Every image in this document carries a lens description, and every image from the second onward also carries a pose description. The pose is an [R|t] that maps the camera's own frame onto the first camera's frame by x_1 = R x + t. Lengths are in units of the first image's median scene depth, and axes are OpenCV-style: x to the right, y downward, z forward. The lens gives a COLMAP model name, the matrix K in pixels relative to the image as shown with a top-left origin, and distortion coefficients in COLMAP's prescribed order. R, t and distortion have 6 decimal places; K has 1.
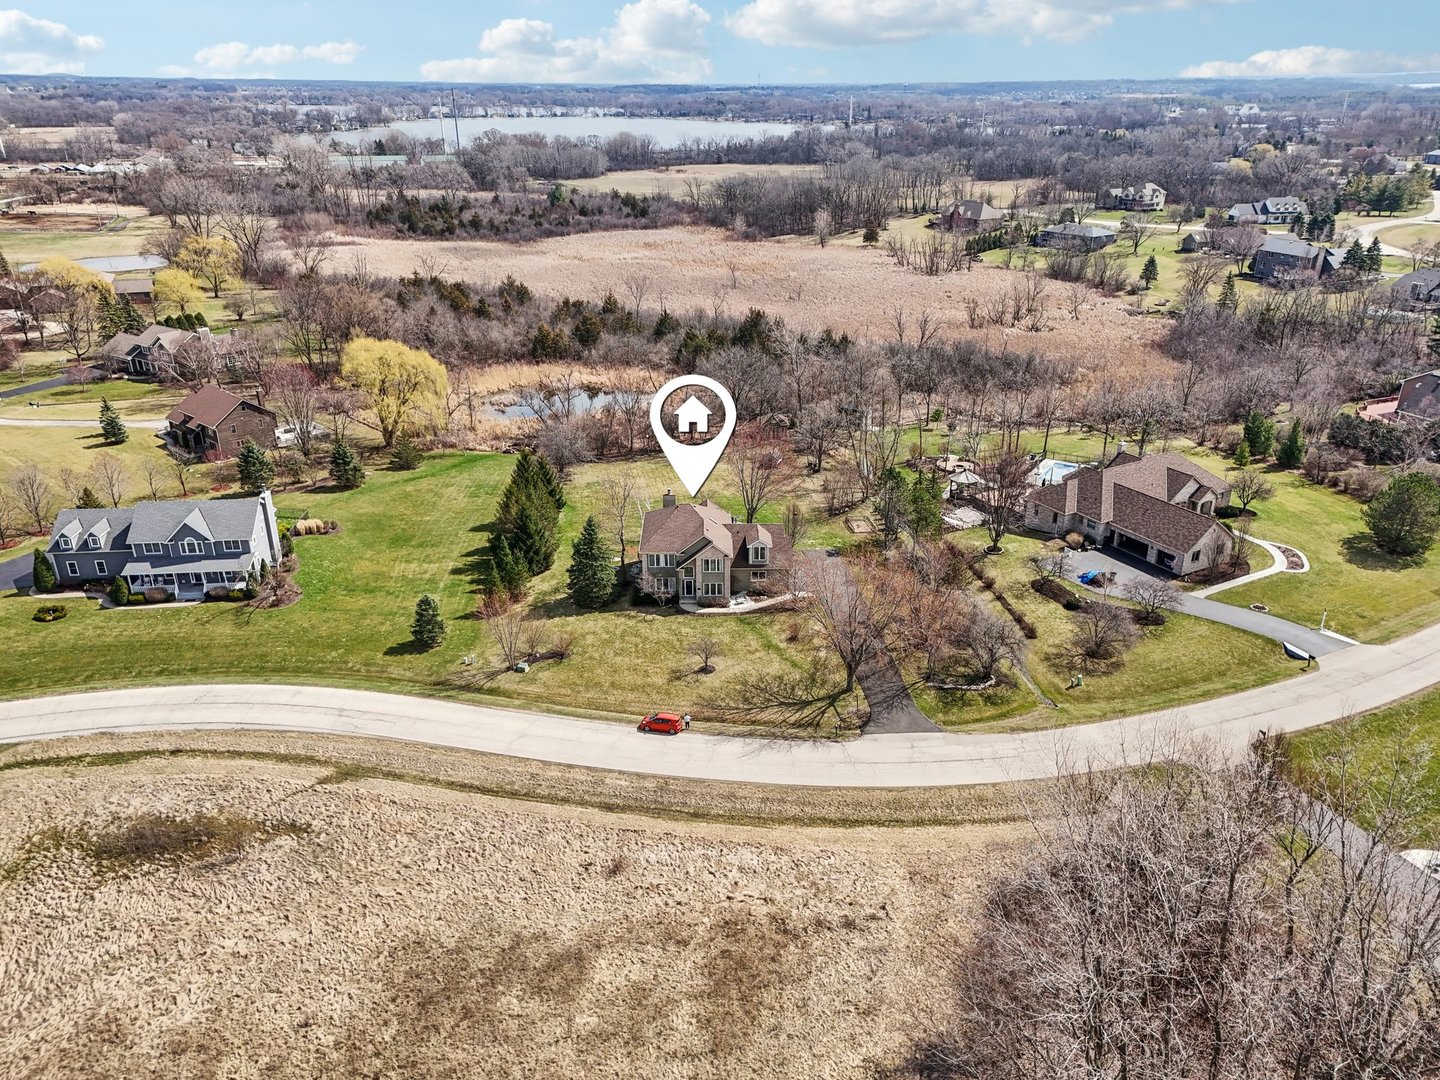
lens RADIAL K [[1056.7, 0, 720.0], [0, 1056.7, 540.0], [0, 0, 1]] dist [0.073950, -0.004081]
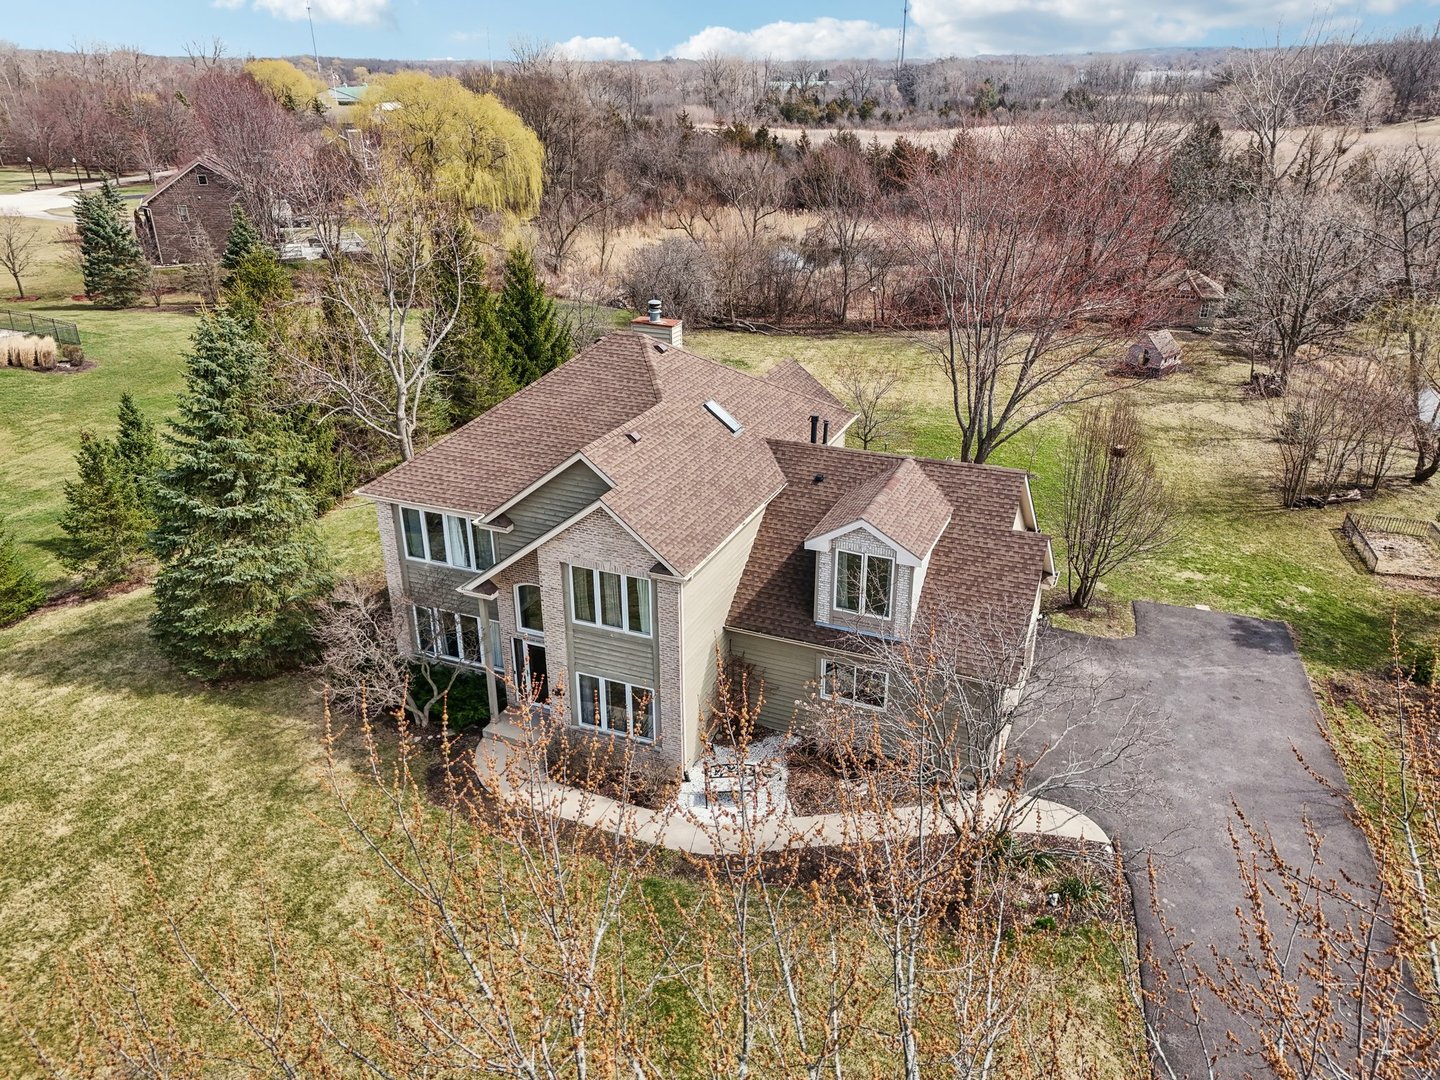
lens RADIAL K [[1056.7, 0, 720.0], [0, 1056.7, 540.0], [0, 0, 1]] dist [0.073950, -0.004081]
pose [[0.911848, 0.163260, -0.376668, 0.089427], [-0.157792, 0.986421, 0.045561, -0.001420], [0.378991, 0.017890, 0.925227, 0.786196]]
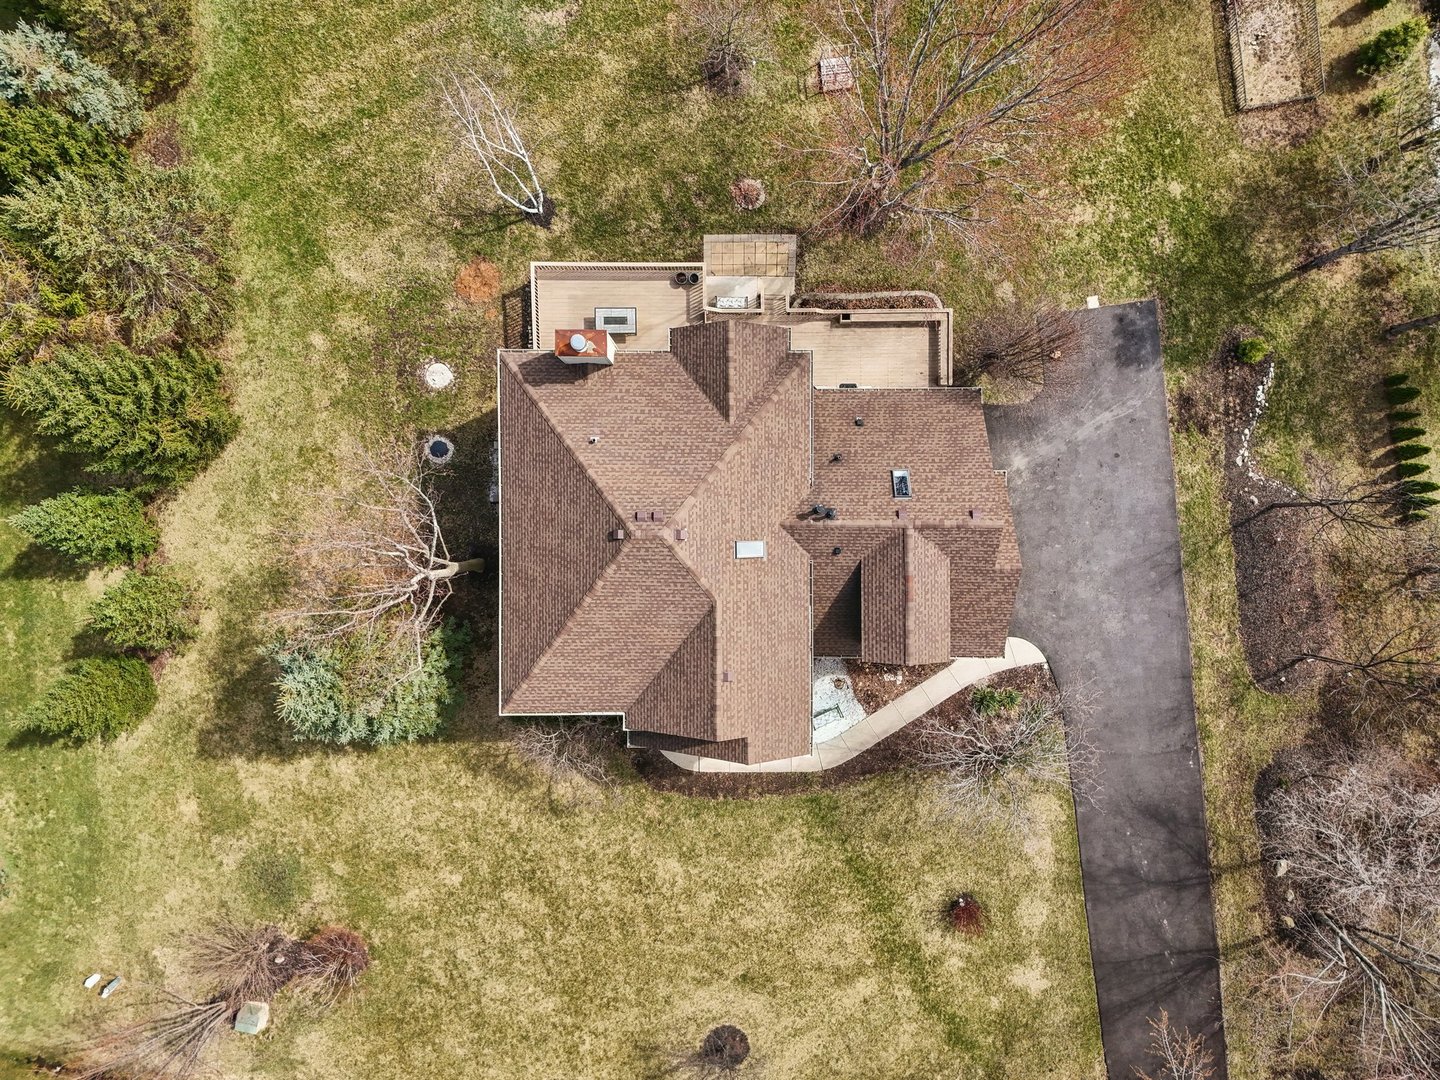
lens RADIAL K [[1056.7, 0, 720.0], [0, 1056.7, 540.0], [0, 0, 1]] dist [0.073950, -0.004081]
pose [[0.999875, 0.012260, -0.009989, -0.011528], [0.004666, 0.374877, 0.927063, -0.277481], [0.015110, -0.926993, 0.374773, 0.909293]]
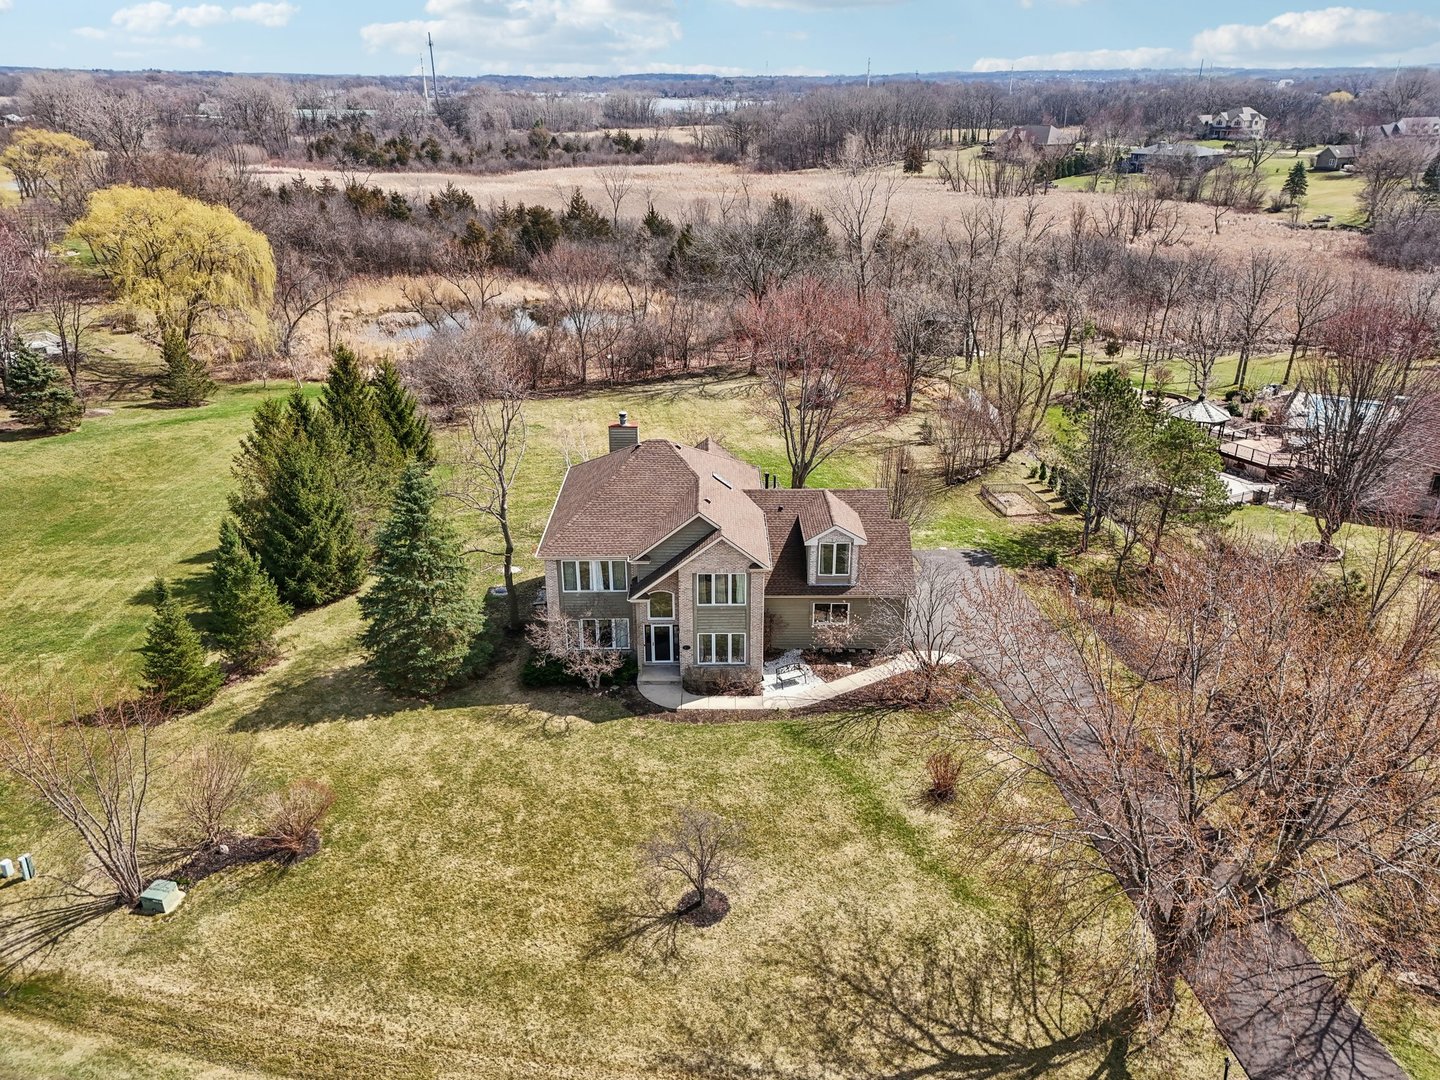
lens RADIAL K [[1056.7, 0, 720.0], [0, 1056.7, 540.0], [0, 0, 1]] dist [0.073950, -0.004081]
pose [[0.999982, 0.002041, -0.005730, -0.004750], [-0.002033, 0.999997, 0.001371, 0.004673], [0.005733, -0.001360, 0.999983, 0.586395]]
